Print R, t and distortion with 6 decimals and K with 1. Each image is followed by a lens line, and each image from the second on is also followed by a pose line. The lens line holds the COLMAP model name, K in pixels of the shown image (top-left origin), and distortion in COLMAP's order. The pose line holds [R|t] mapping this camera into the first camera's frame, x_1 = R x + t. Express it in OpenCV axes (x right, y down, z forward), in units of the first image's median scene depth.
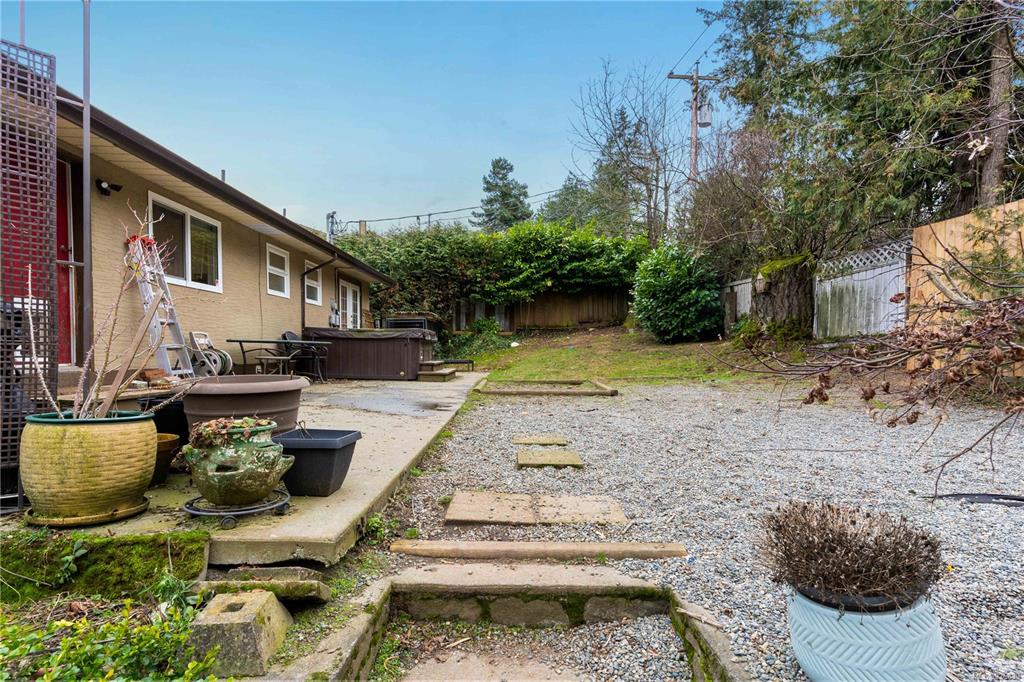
lens RADIAL K [[505.4, 0, 519.7], [0, 505.4, 345.4], [0, 0, 1]] dist [0.001290, 0.003145]
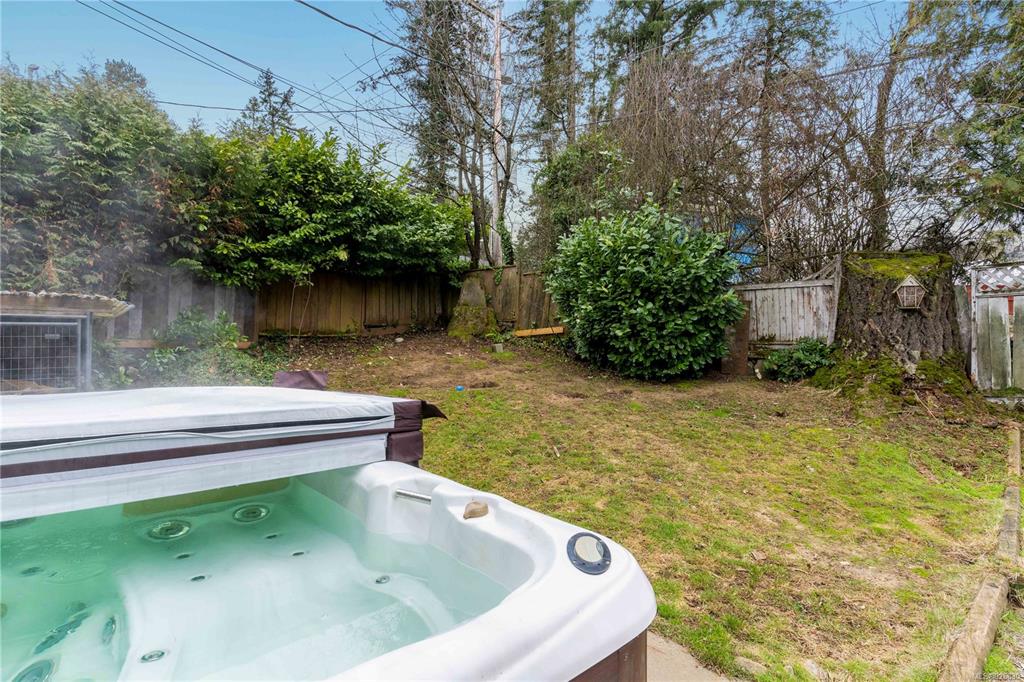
lens RADIAL K [[505.4, 0, 504.7], [0, 505.4, 332.7], [0, 0, 1]] dist [0.001290, 0.003145]
pose [[0.782076, 0.023223, 0.622750, -0.145341], [-0.017061, 0.999729, -0.015855, -0.033450], [-0.622949, 0.001775, 0.782260, 0.466748]]
